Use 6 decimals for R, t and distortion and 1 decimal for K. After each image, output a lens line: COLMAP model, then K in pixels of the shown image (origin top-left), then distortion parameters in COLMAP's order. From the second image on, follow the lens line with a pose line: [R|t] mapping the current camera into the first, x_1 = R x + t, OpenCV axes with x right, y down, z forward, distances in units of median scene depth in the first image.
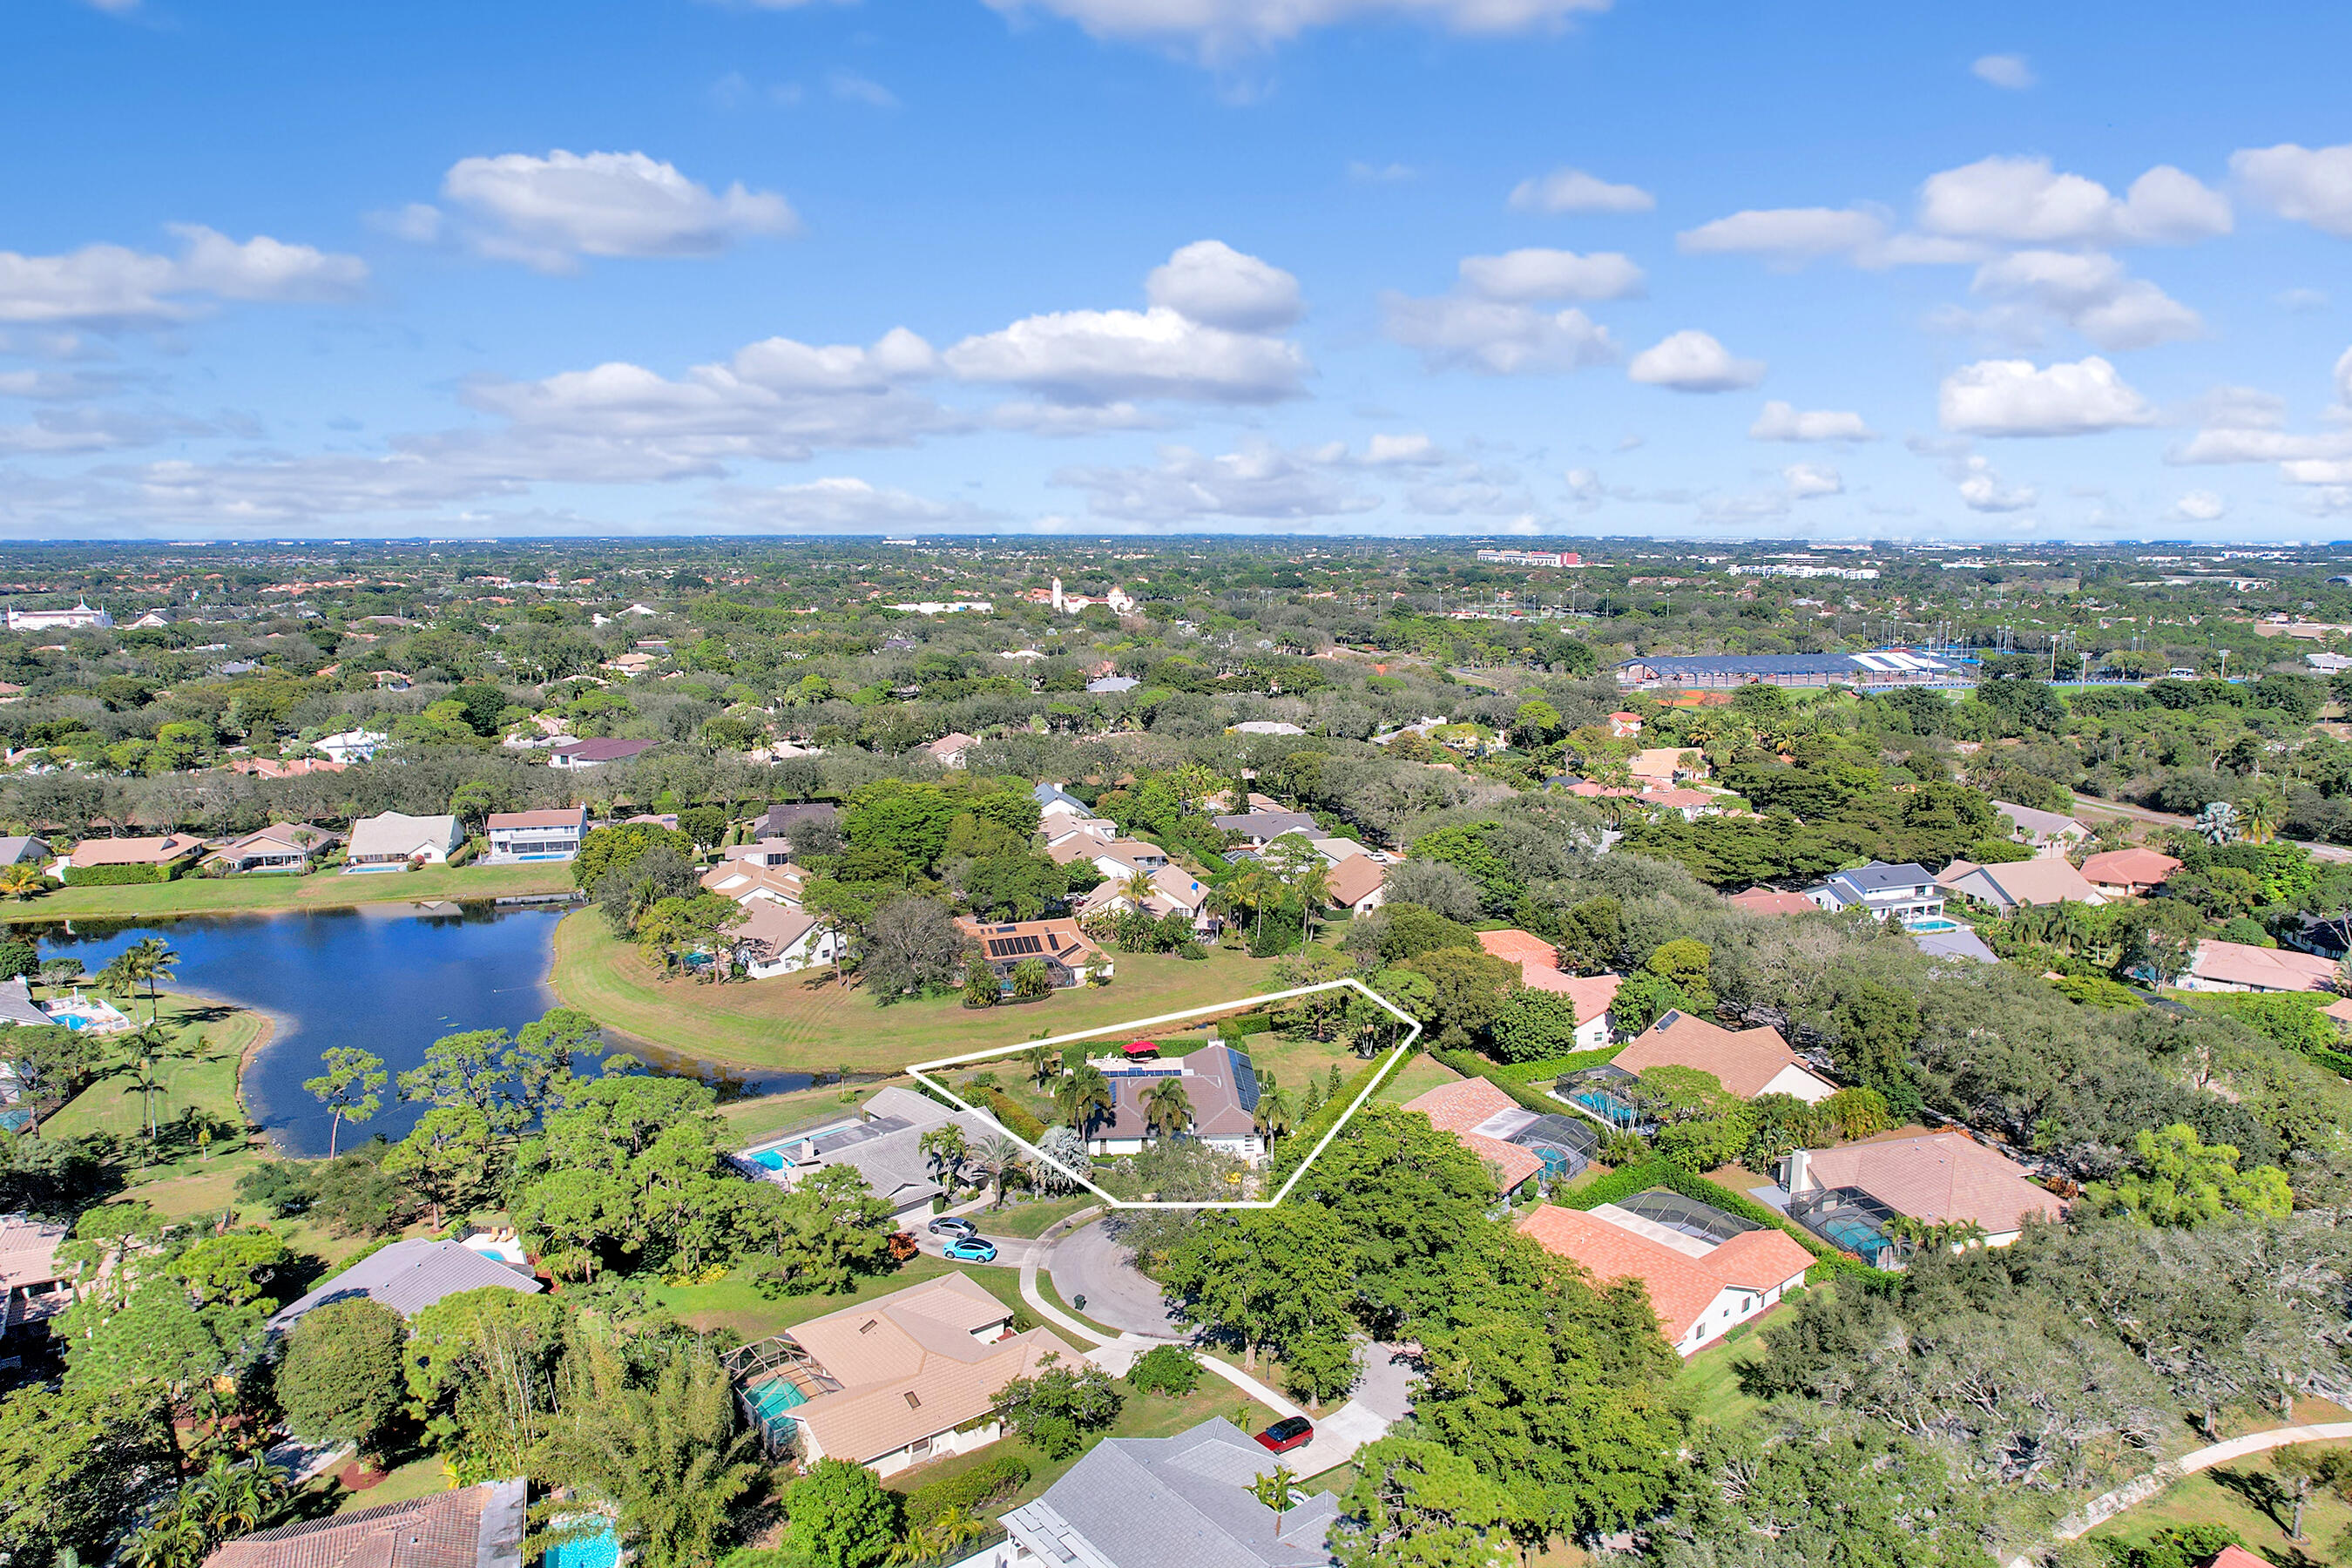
lens RADIAL K [[1463.8, 0, 1176.0], [0, 1463.8, 784.0], [0, 0, 1]] dist [-0.055049, -0.000653]
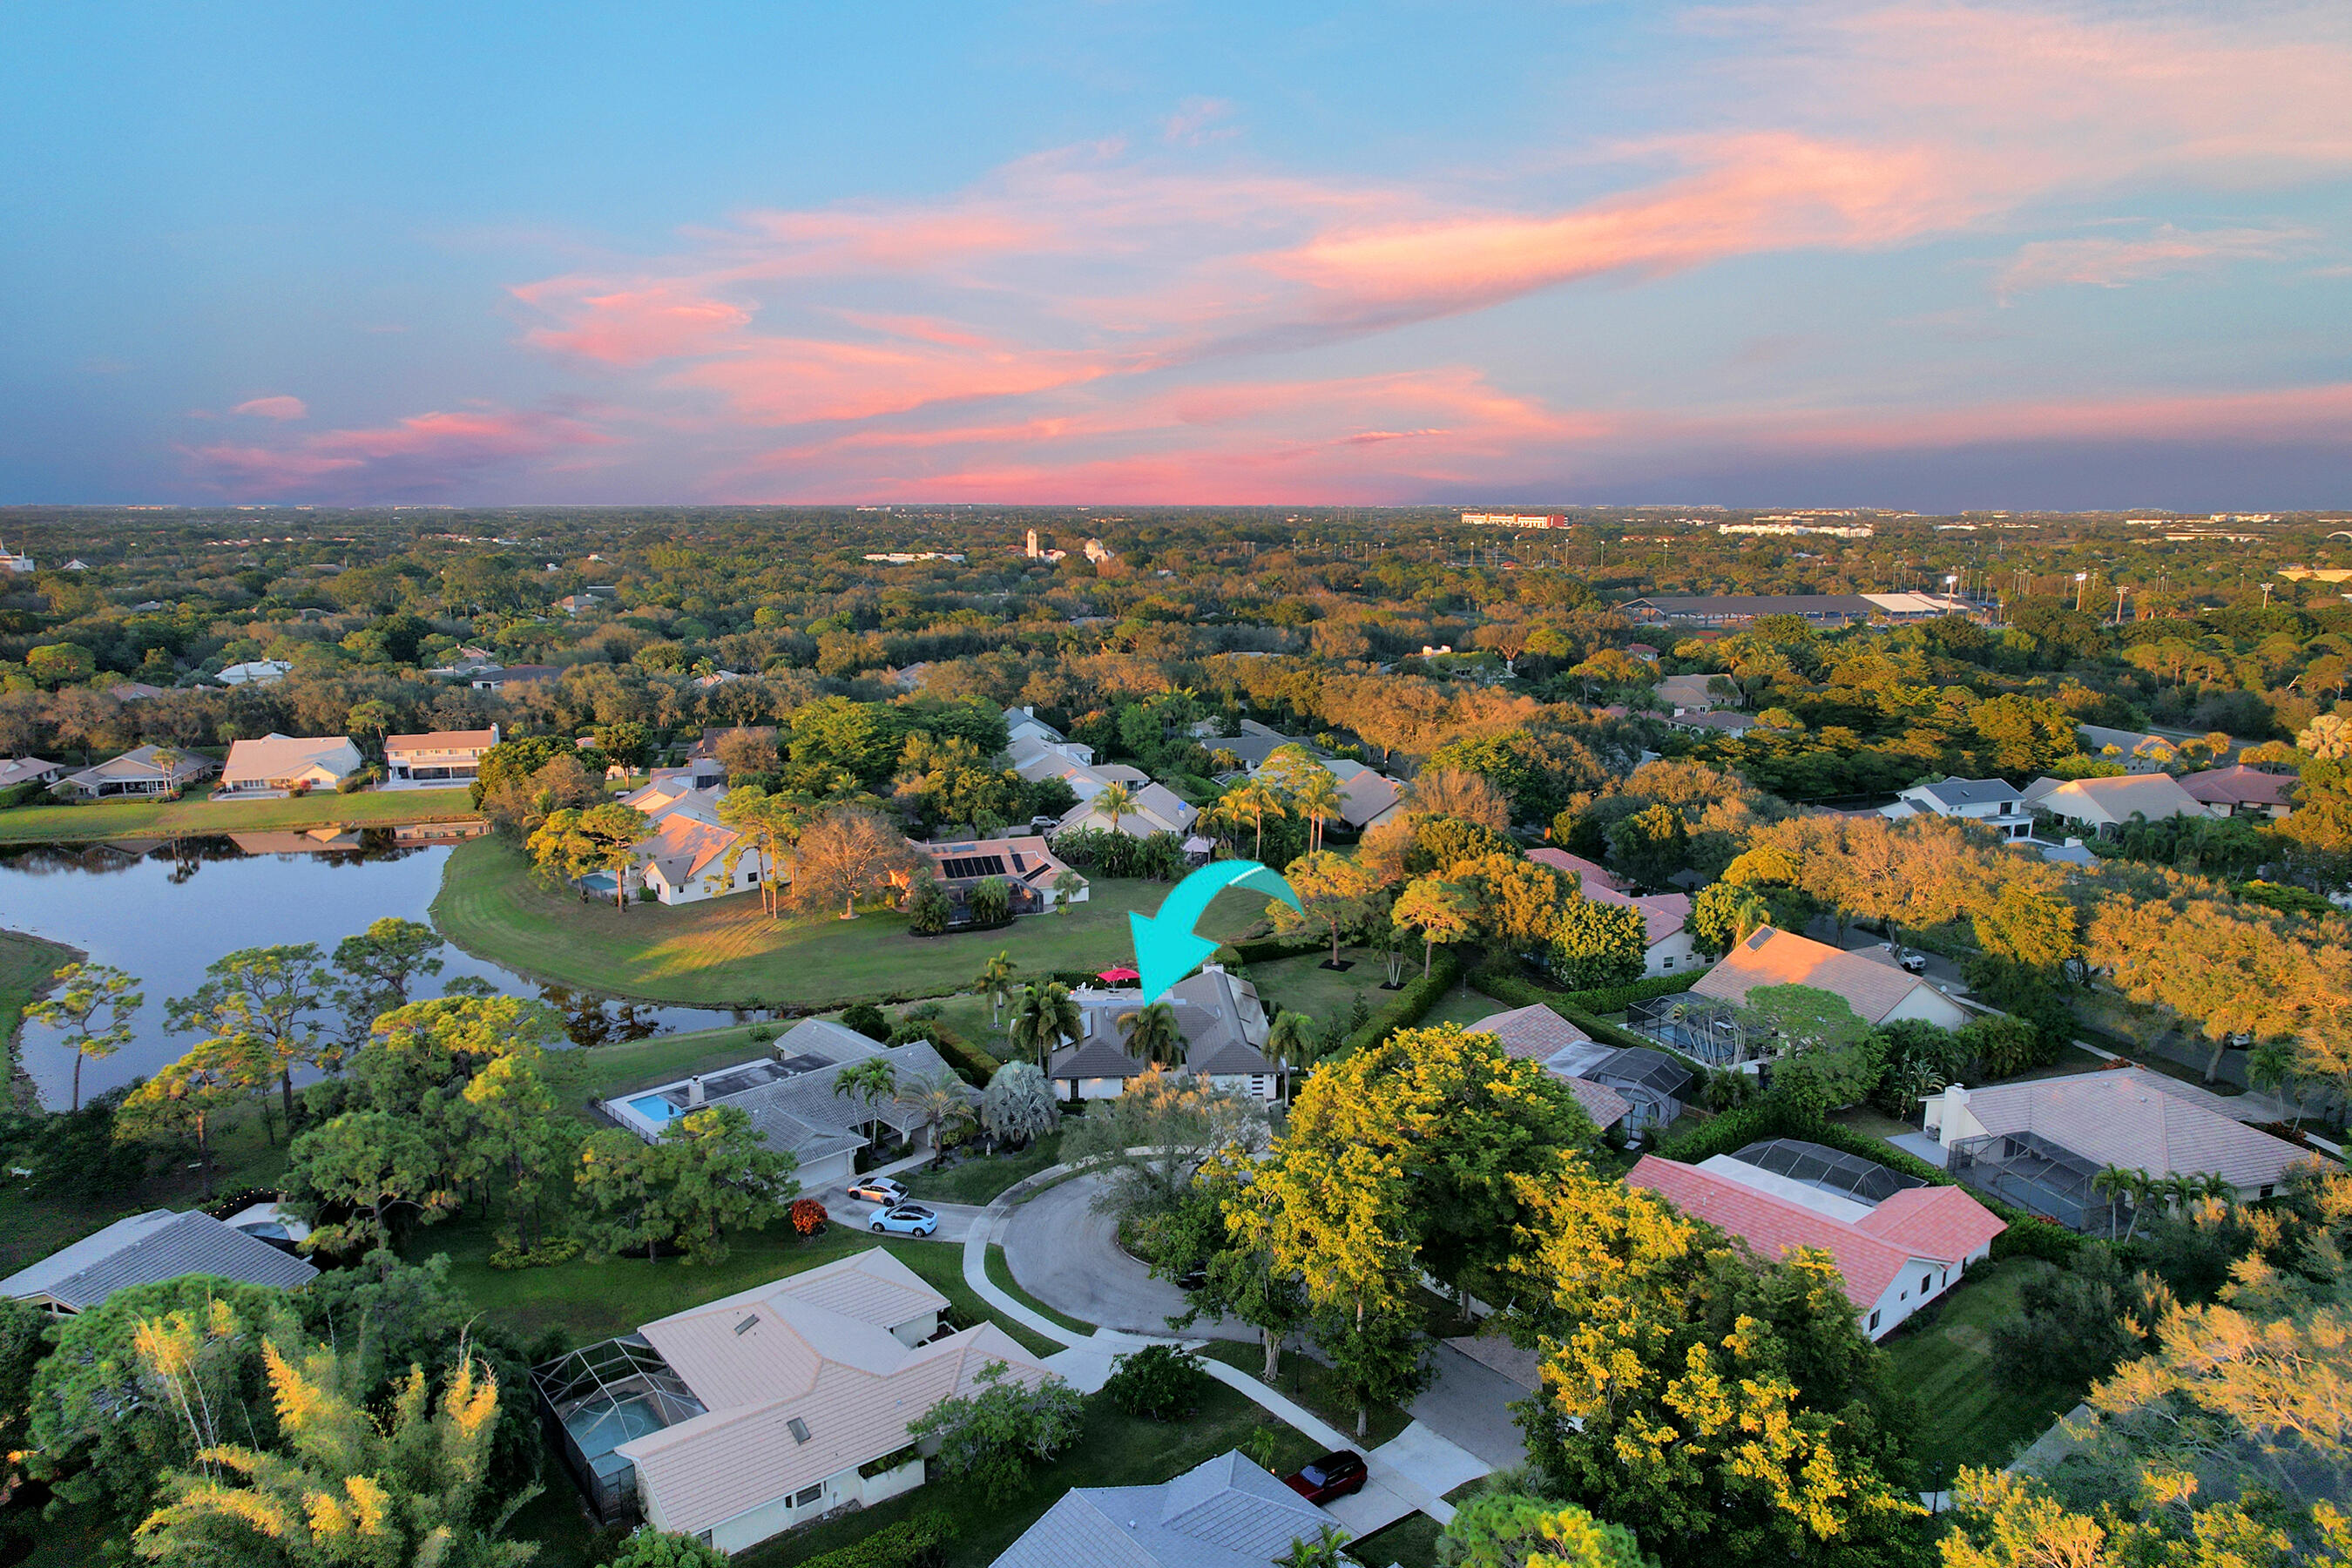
lens RADIAL K [[1463.8, 0, 1176.0], [0, 1463.8, 784.0], [0, 0, 1]] dist [-0.055049, -0.000653]
pose [[0.999893, -0.001204, 0.014603, -0.005991], [0.000948, 0.999845, 0.017567, 0.069868], [-0.014622, -0.017552, 0.999739, 0.212635]]
